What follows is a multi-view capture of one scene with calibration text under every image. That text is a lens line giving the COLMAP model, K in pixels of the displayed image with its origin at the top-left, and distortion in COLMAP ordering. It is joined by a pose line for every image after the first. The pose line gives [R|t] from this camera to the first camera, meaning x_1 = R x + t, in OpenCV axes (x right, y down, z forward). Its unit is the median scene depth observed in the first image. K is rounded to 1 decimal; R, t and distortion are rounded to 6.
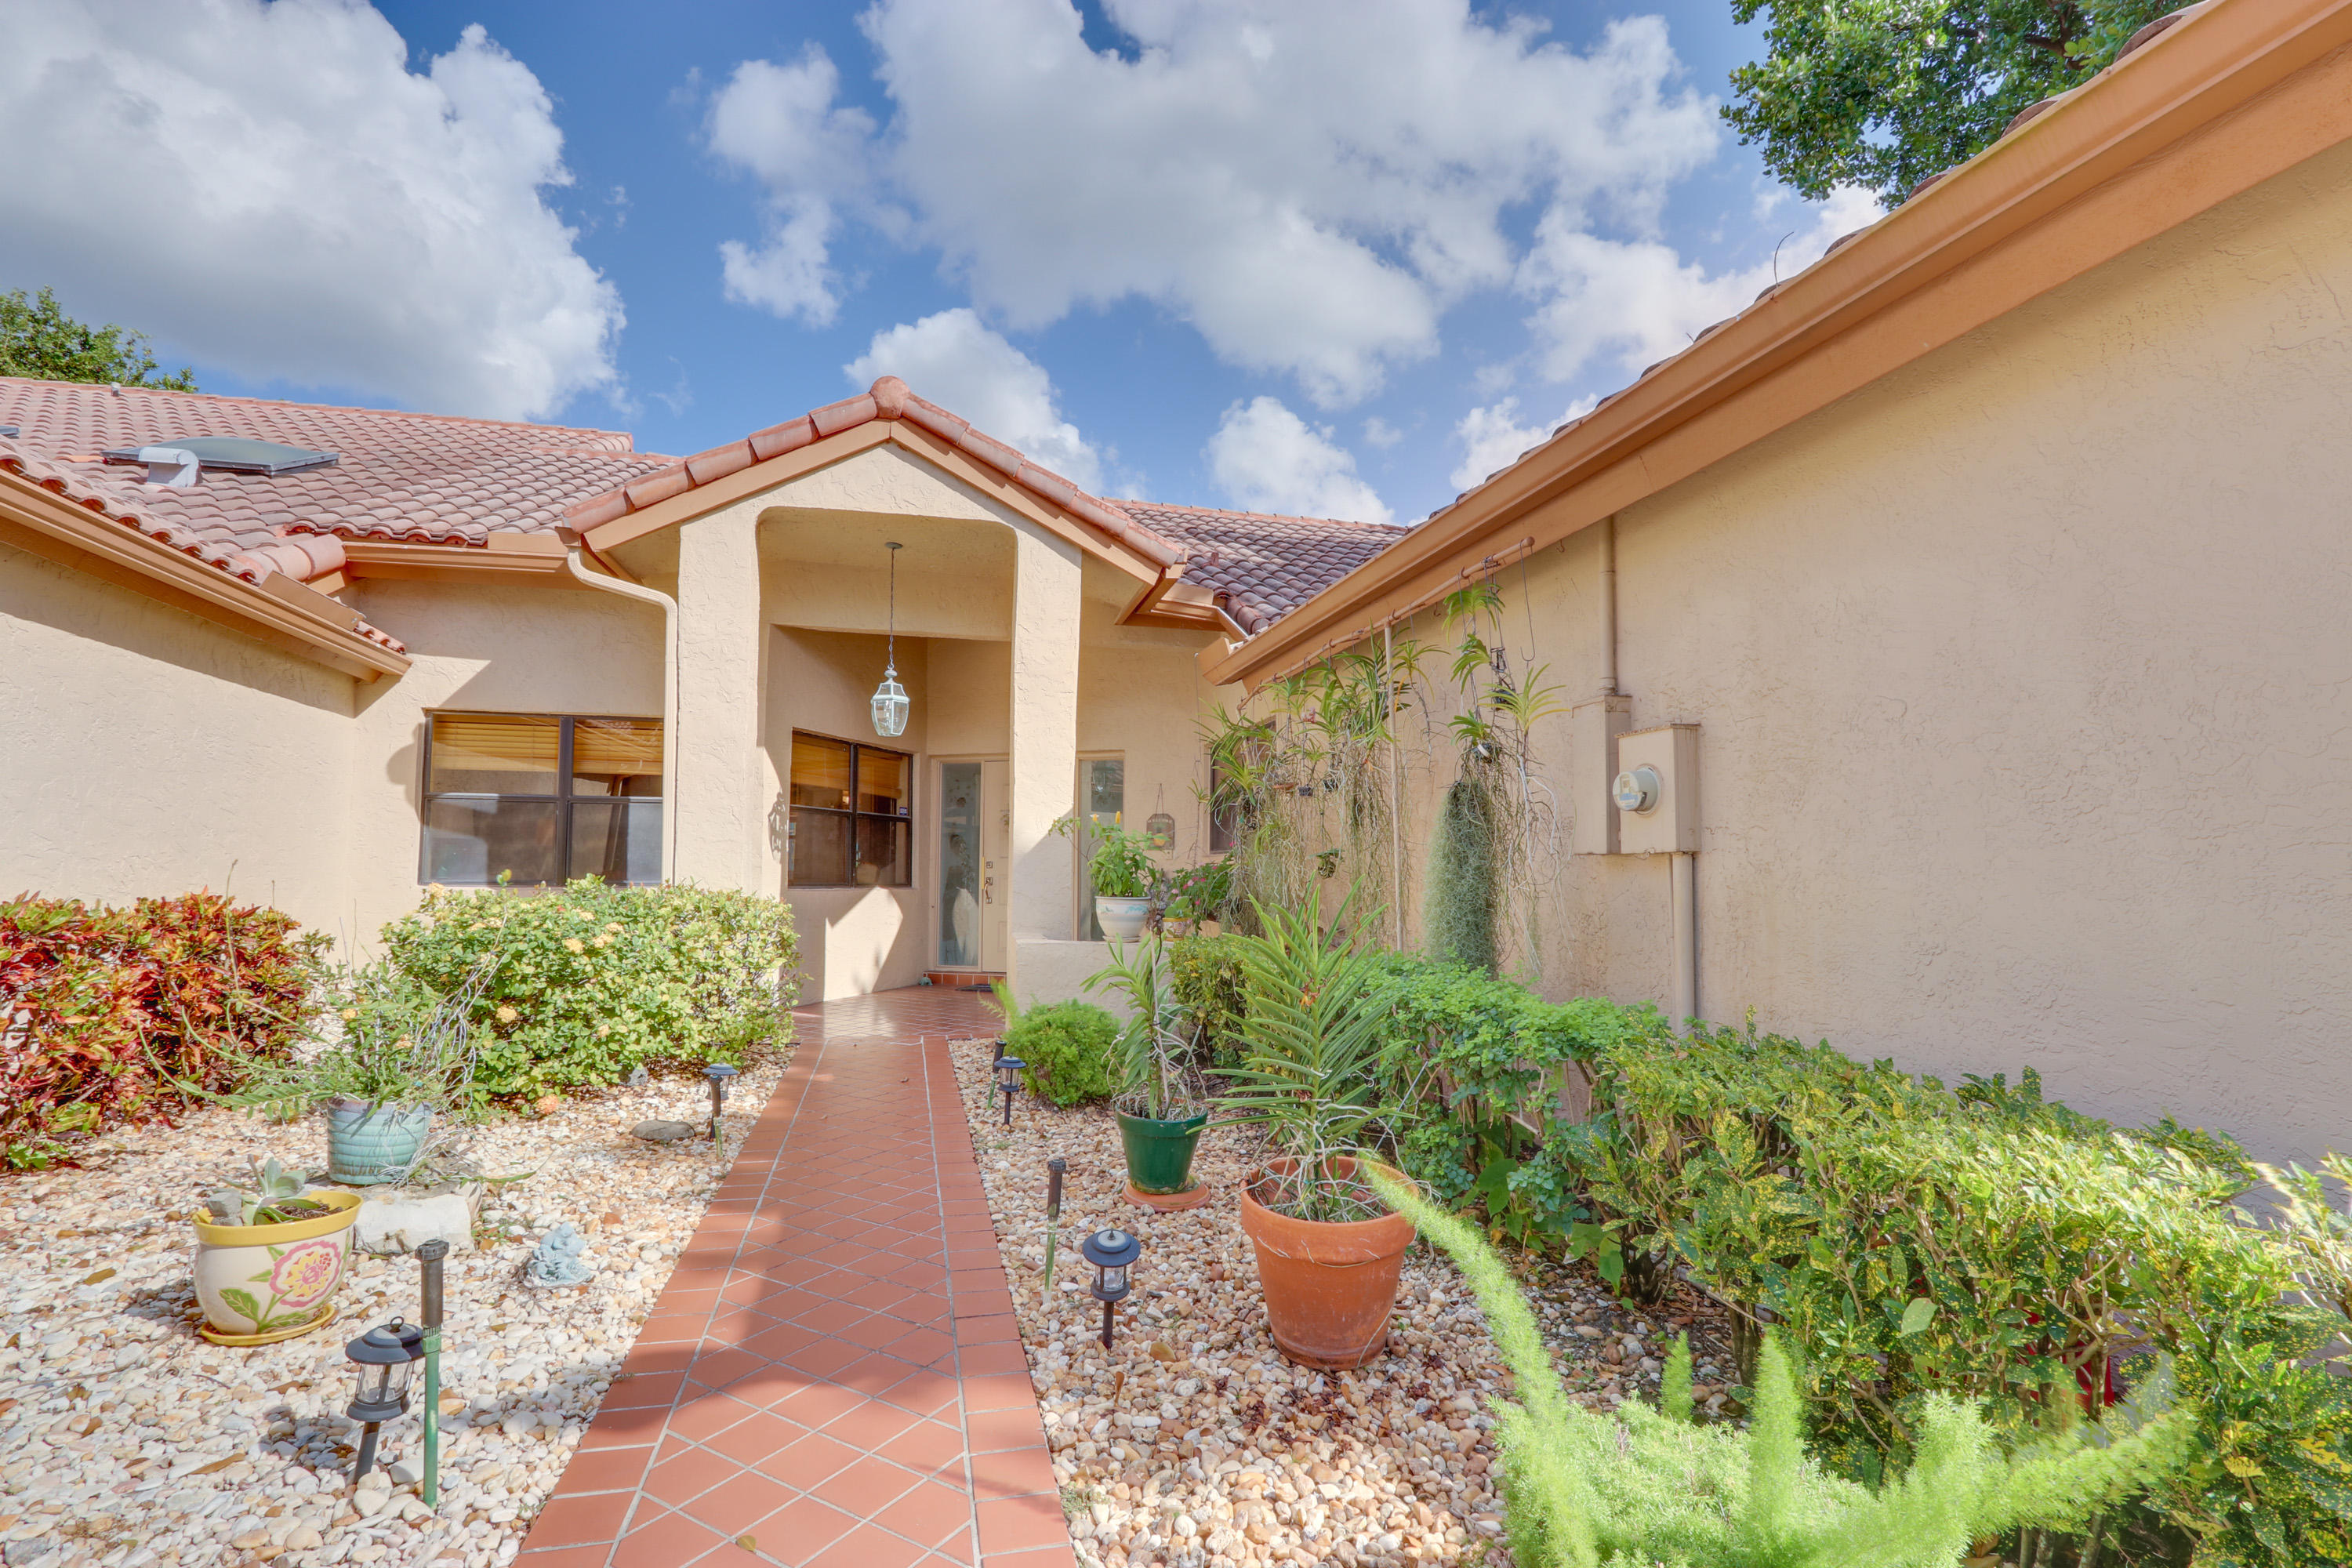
lens RADIAL K [[1081.3, 0, 1181.0], [0, 1081.3, 782.3], [0, 0, 1]] dist [-0.017327, 0.003621]
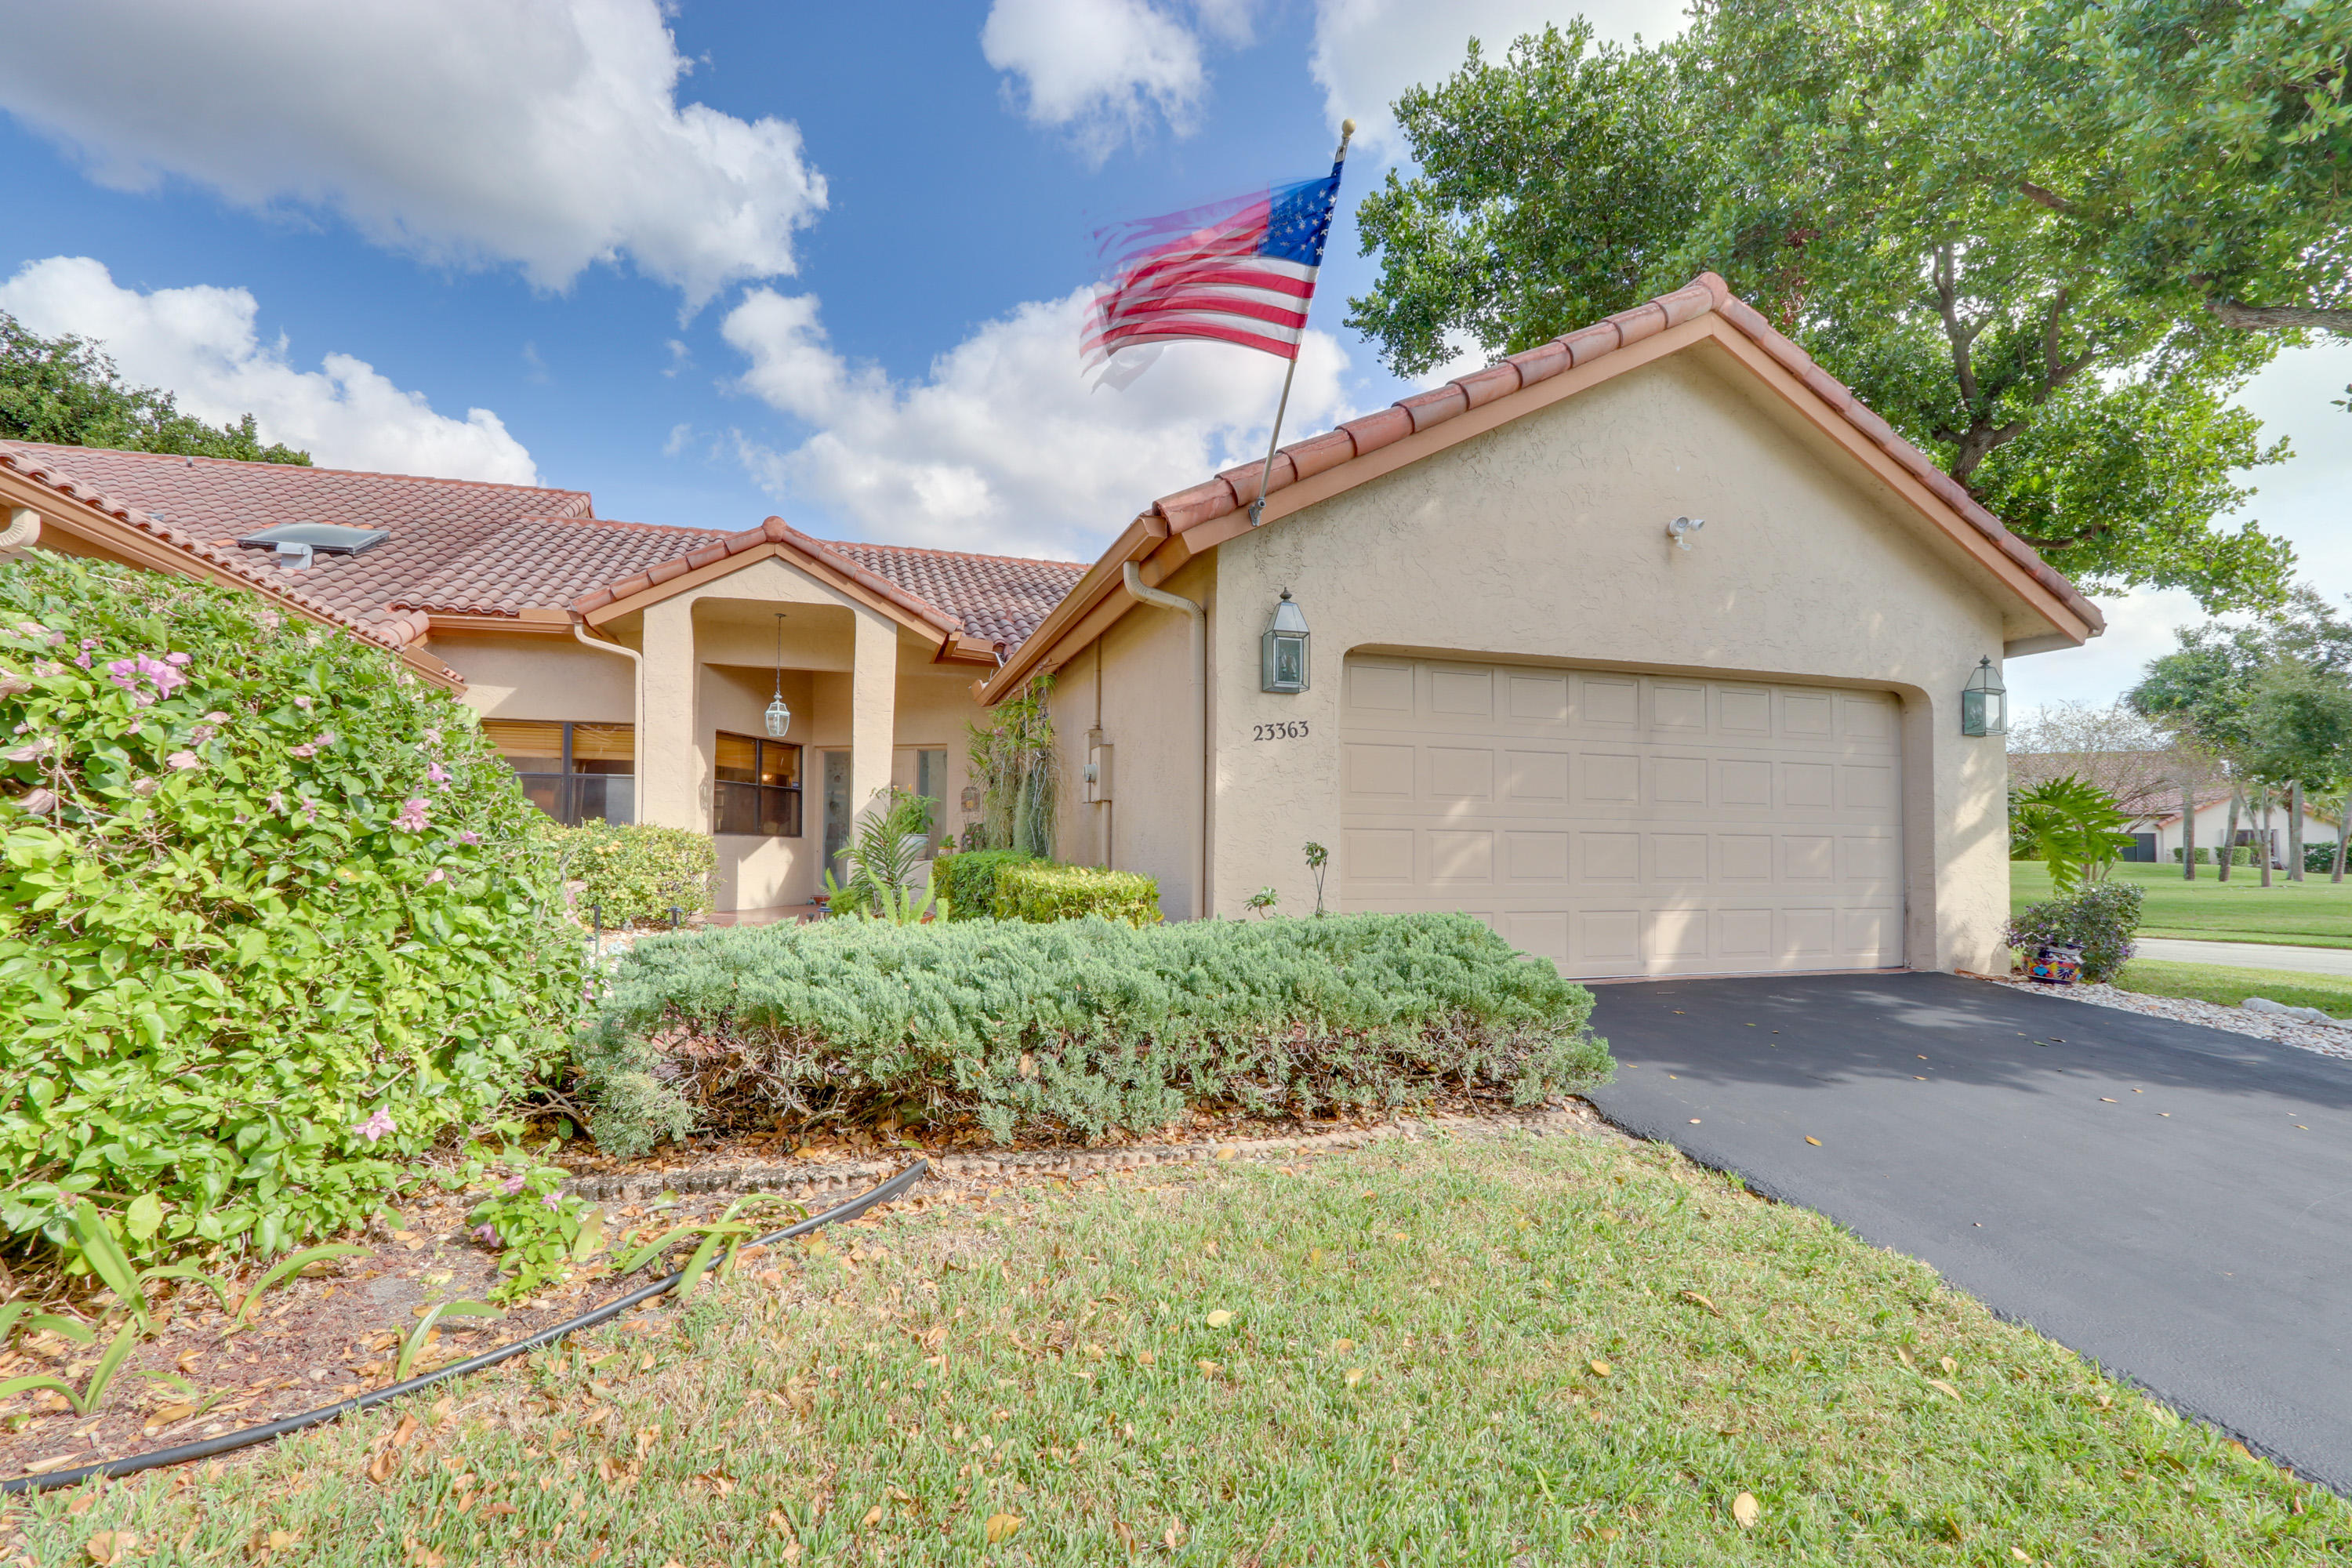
lens RADIAL K [[1081.3, 0, 1171.5], [0, 1081.3, 786.7], [0, 0, 1]] dist [-0.017327, 0.003621]
pose [[0.998835, 0.003711, 0.048123, 0.248806], [-0.004789, 0.999740, 0.022293, -0.007768], [-0.048027, -0.022497, 0.998593, -0.654145]]
